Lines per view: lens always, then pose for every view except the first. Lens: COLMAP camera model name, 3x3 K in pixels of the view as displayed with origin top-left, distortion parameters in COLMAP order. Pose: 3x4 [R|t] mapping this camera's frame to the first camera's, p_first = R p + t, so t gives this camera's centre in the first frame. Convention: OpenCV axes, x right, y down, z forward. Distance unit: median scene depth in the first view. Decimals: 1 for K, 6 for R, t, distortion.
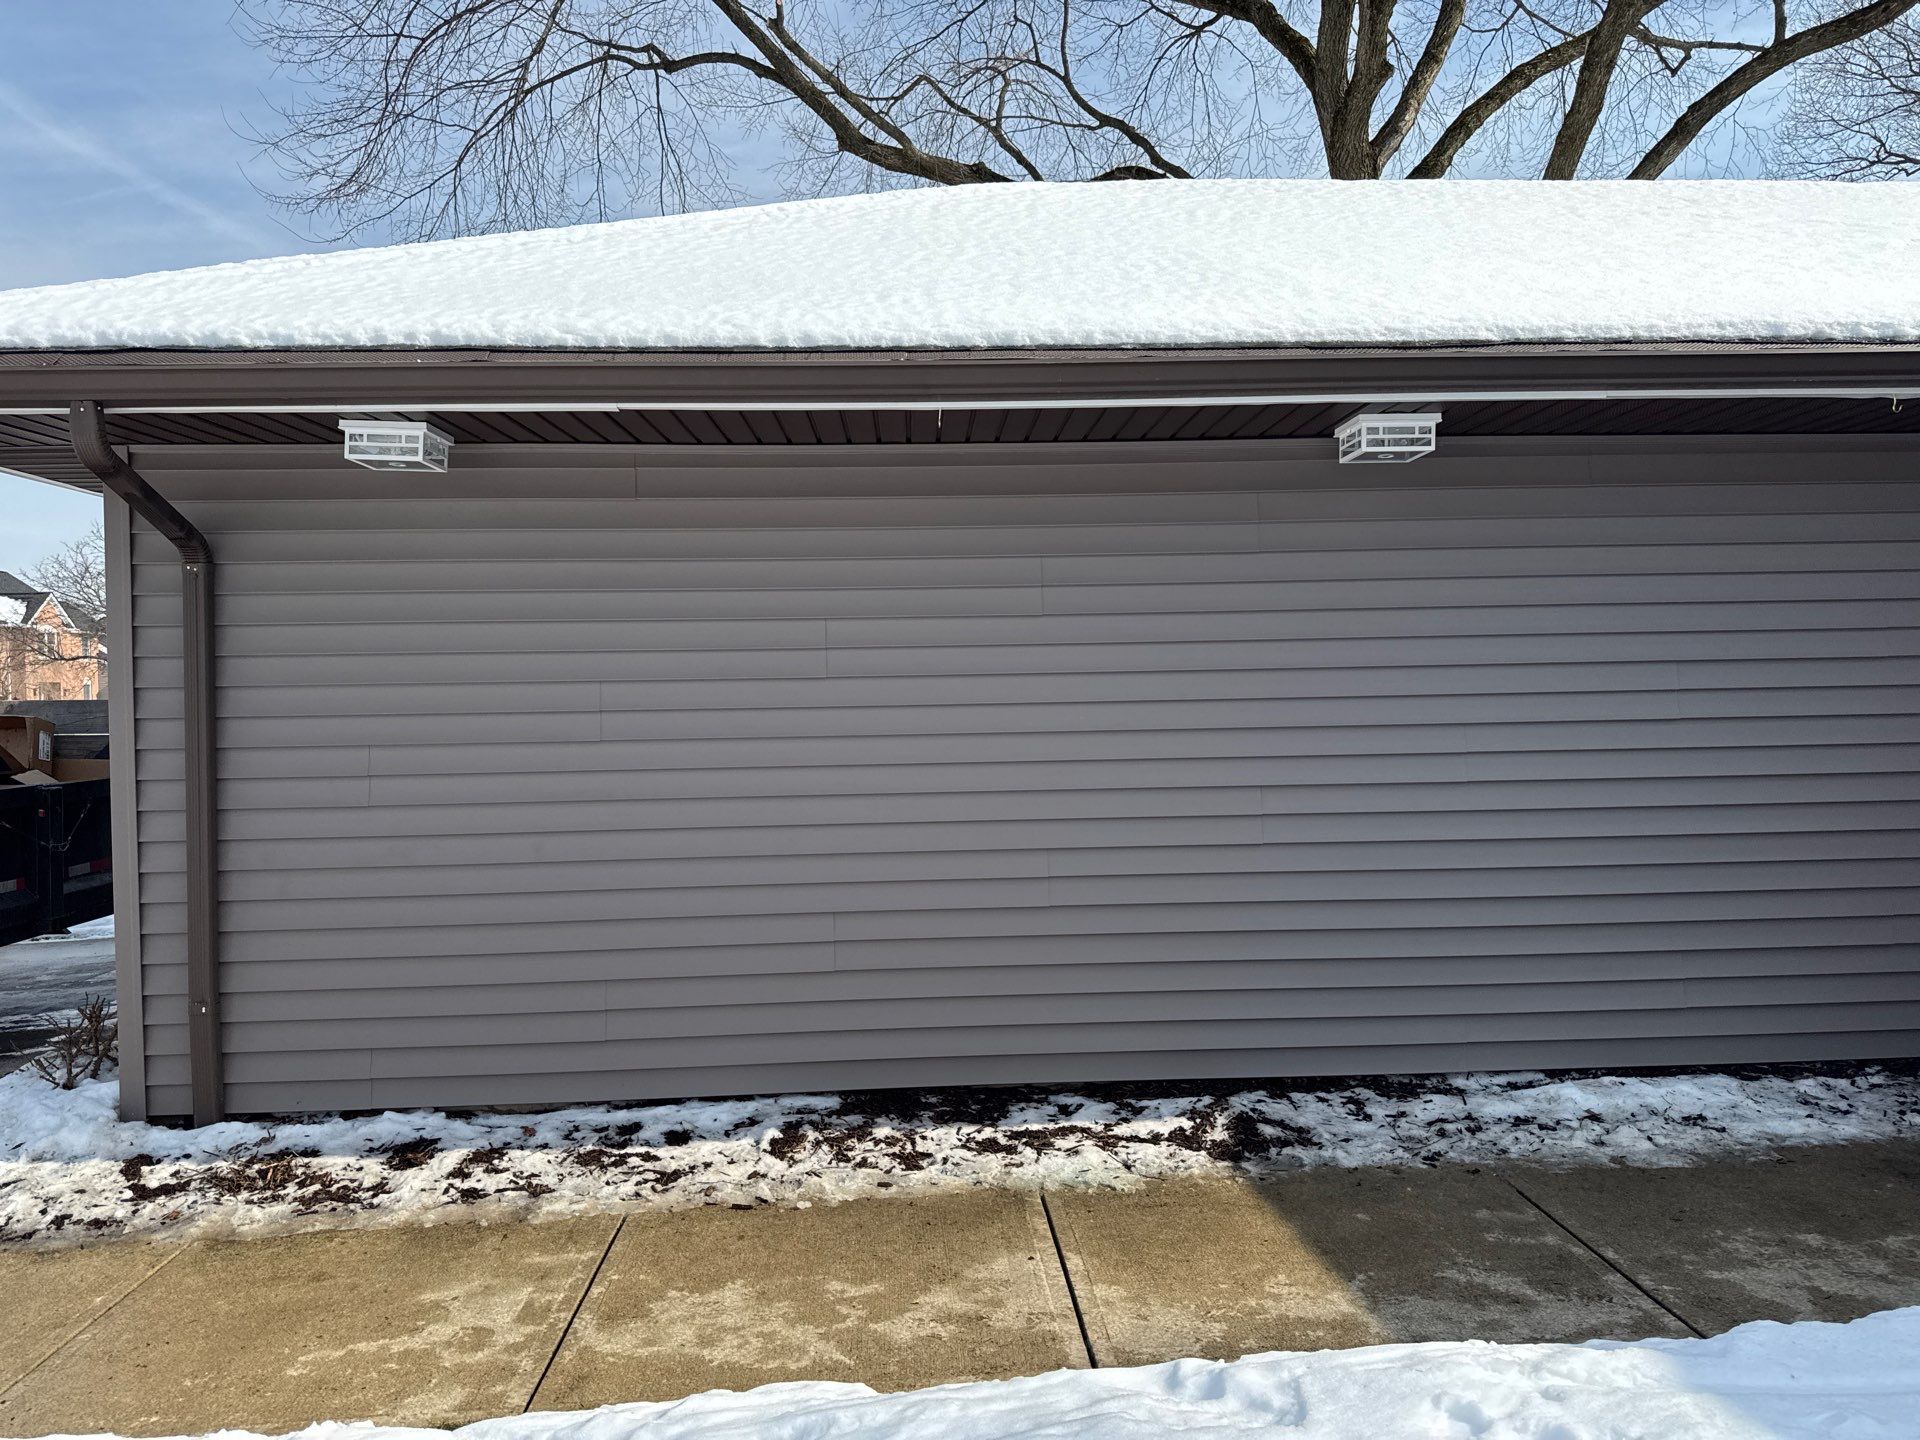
lens RADIAL K [[1385.3, 0, 964.3], [0, 1385.3, 750.1], [0, 0, 1]] dist [0.071196, -0.115751]
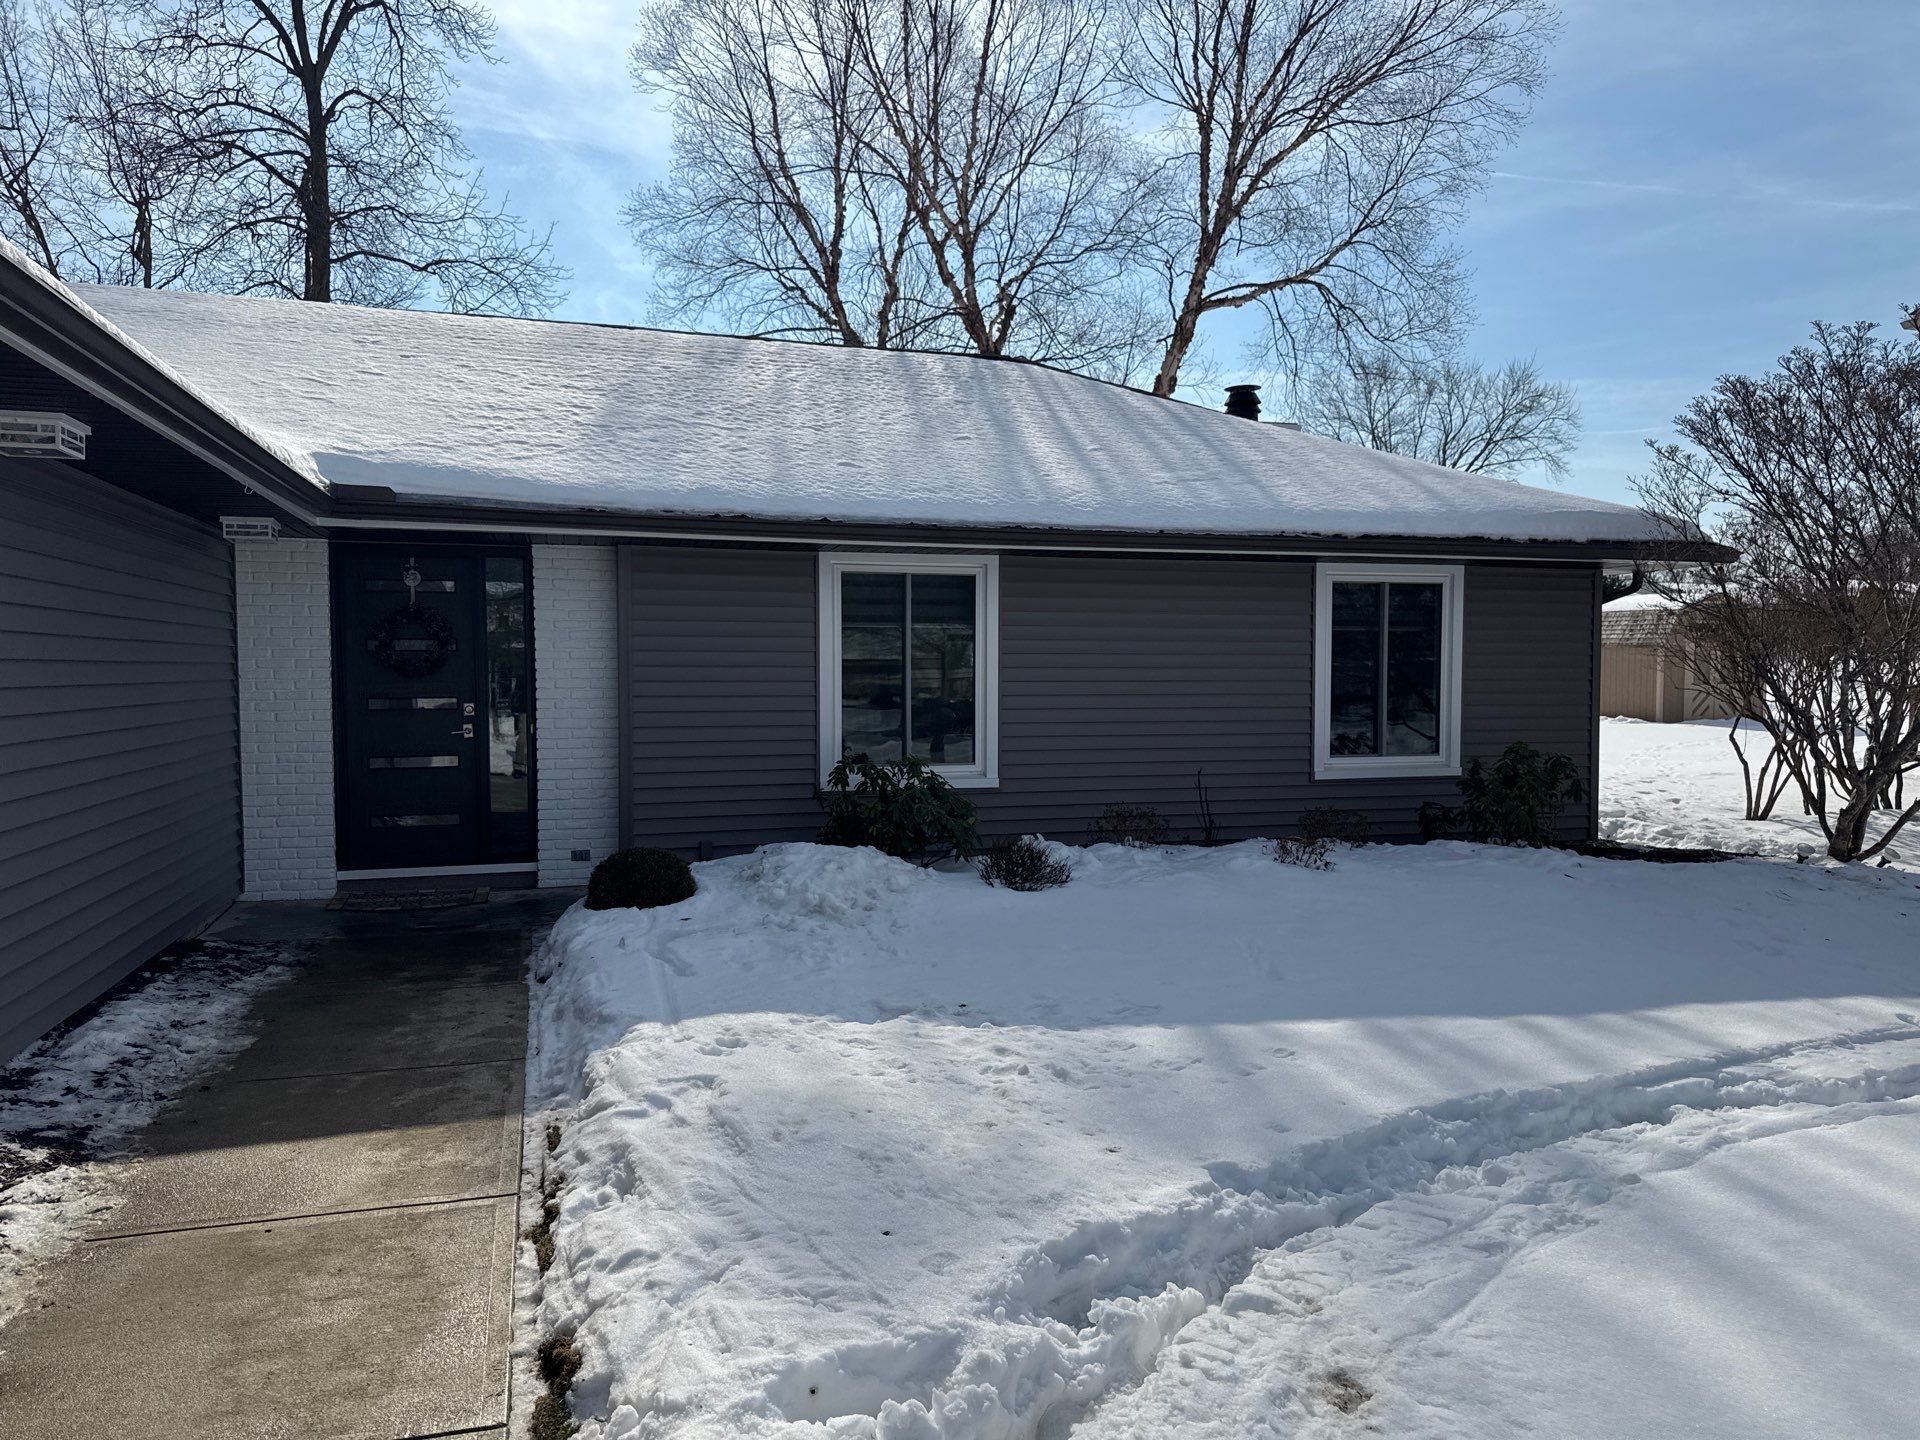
lens RADIAL K [[1385.3, 0, 964.3], [0, 1385.3, 750.1], [0, 0, 1]] dist [0.071196, -0.115751]
pose [[-0.237458, -0.037674, 0.970667, -0.900821], [0.052484, 0.997290, 0.051547, -0.011467], [-0.969979, 0.063185, -0.234838, 0.618030]]
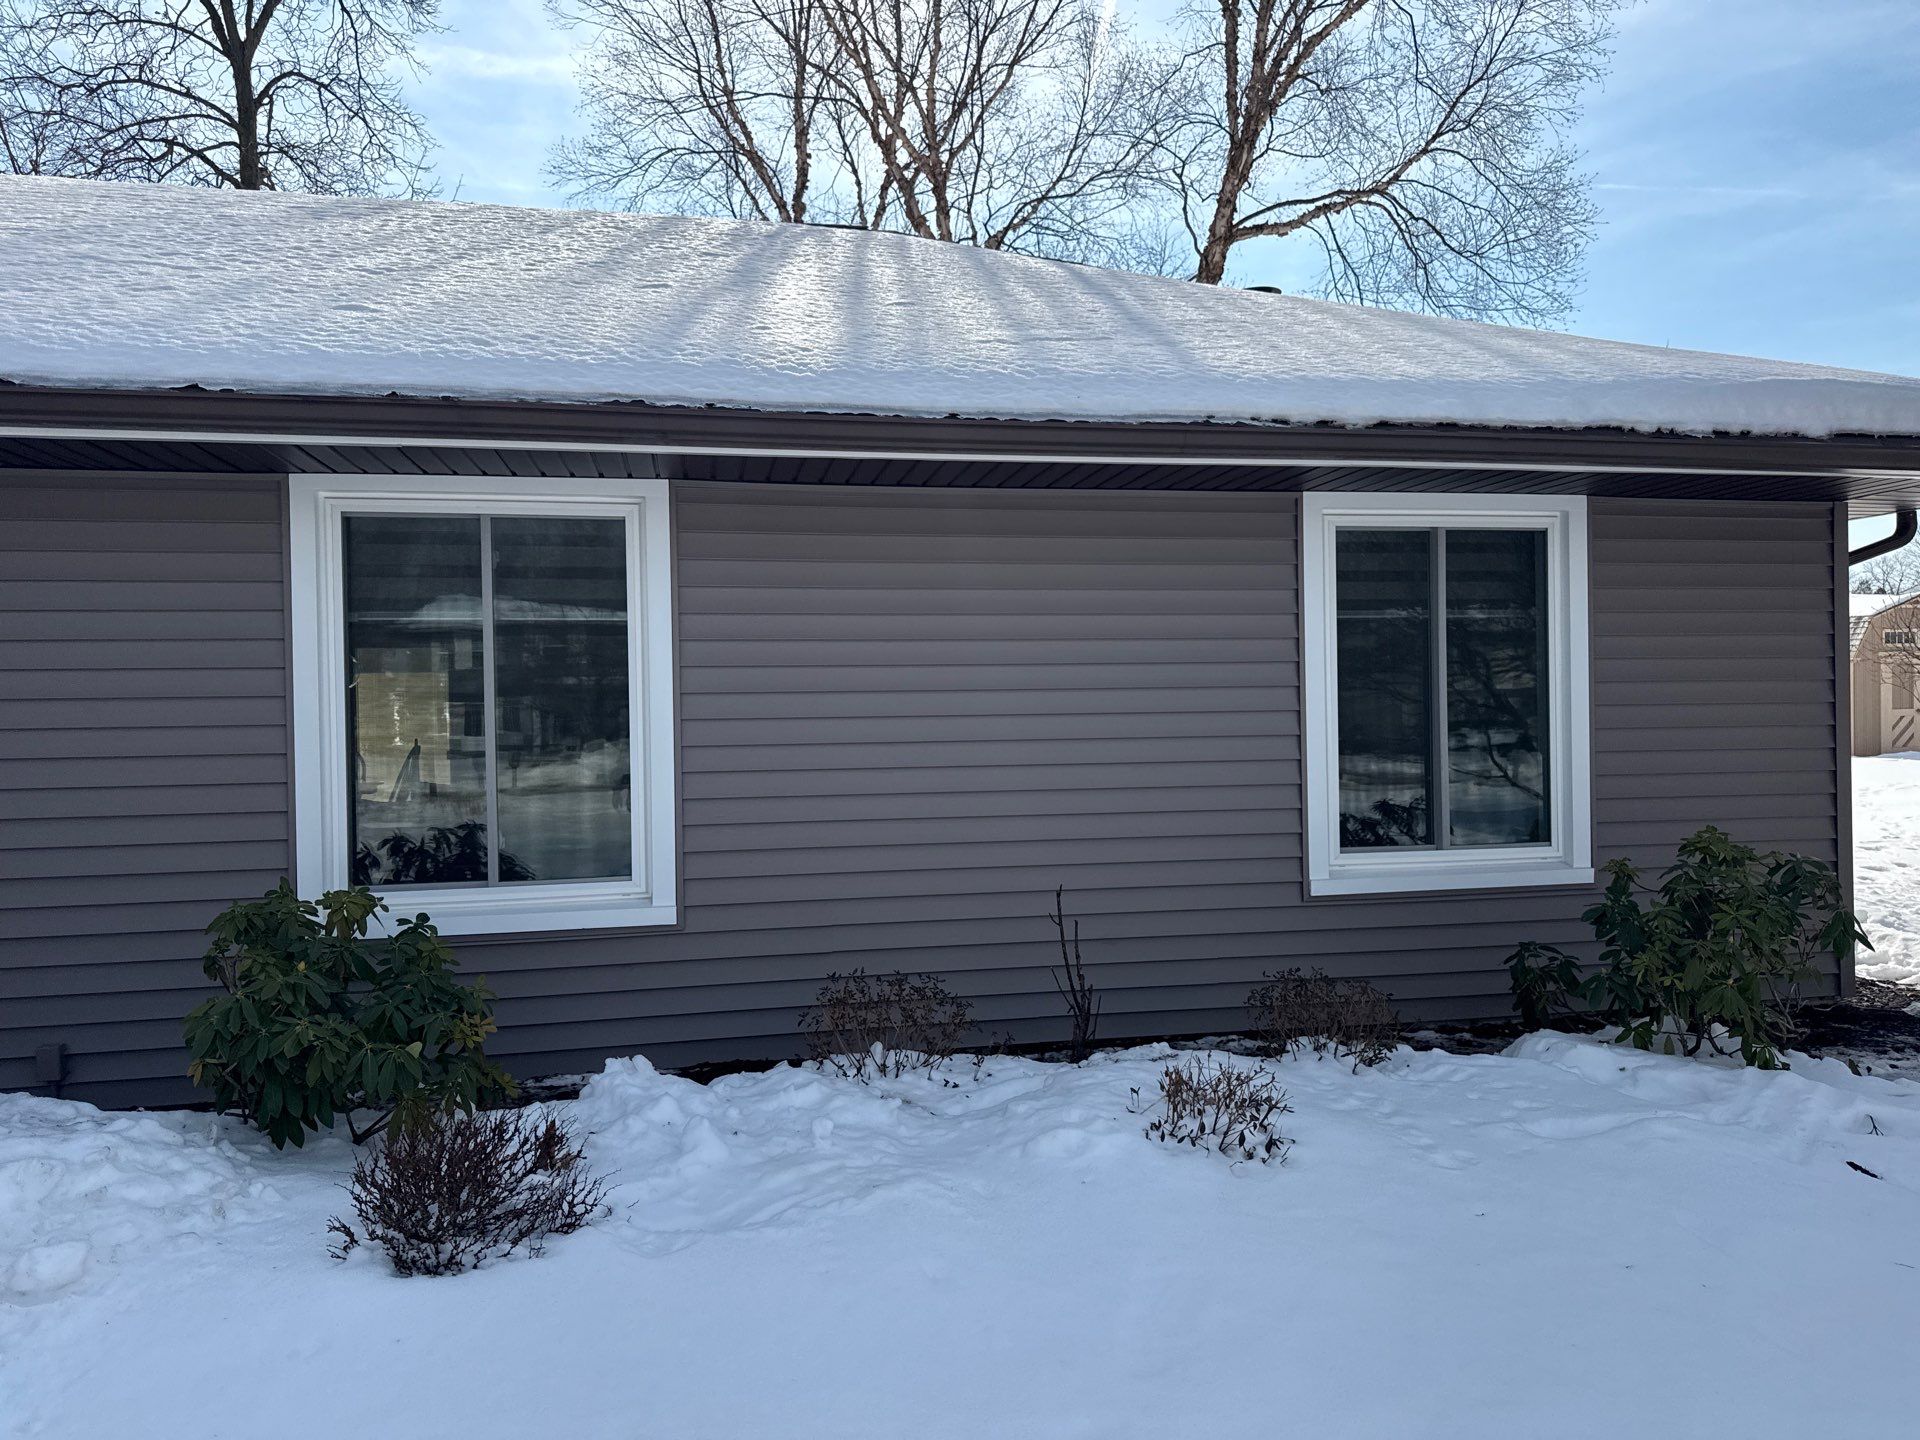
lens RADIAL K [[1340.5, 0, 960.0], [0, 1340.5, 720.0], [0, 0, 1]] dist [-0.000088, -0.004094]
pose [[-0.136482, 0.010210, 0.990590, -0.692418], [0.066144, 0.997809, -0.001171, -0.006289], [-0.988432, 0.065362, -0.136858, 0.478964]]
